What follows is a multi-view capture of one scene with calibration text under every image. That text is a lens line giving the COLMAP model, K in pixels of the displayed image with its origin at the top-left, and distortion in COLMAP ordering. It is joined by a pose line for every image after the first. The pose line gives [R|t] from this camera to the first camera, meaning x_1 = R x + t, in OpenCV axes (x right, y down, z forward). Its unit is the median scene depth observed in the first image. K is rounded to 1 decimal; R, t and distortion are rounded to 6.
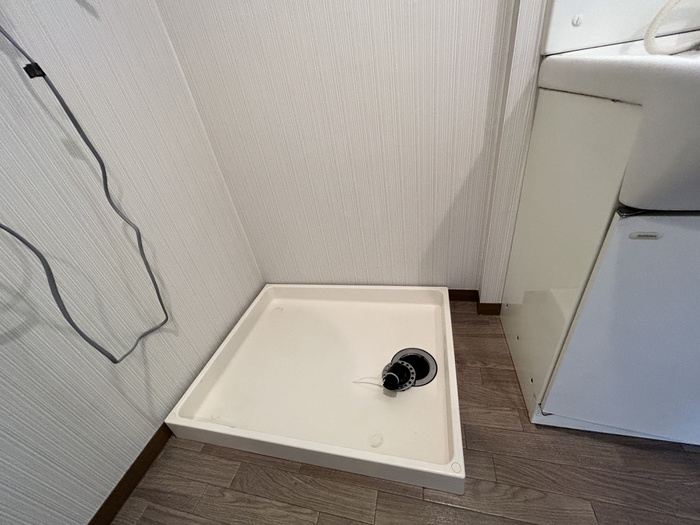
lens RADIAL K [[281.4, 0, 352.3], [0, 281.4, 261.8], [0, 0, 1]] dist [0.000567, 0.000065]
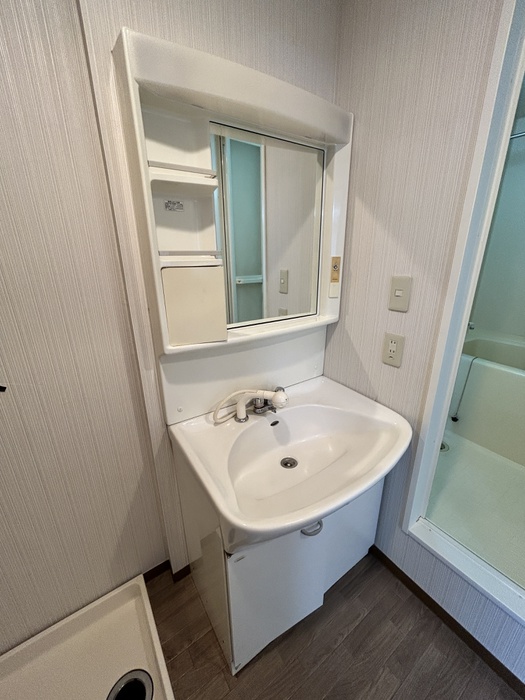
lens RADIAL K [[281.4, 0, 264.2], [0, 281.4, 349.1], [0, 0, 1]] dist [0.000567, 0.000065]
pose [[0.669430, -0.098814, 0.736274, -0.067462], [0.326730, 0.929270, -0.172352, -0.444421], [-0.667167, 0.355940, 0.654366, -0.392320]]
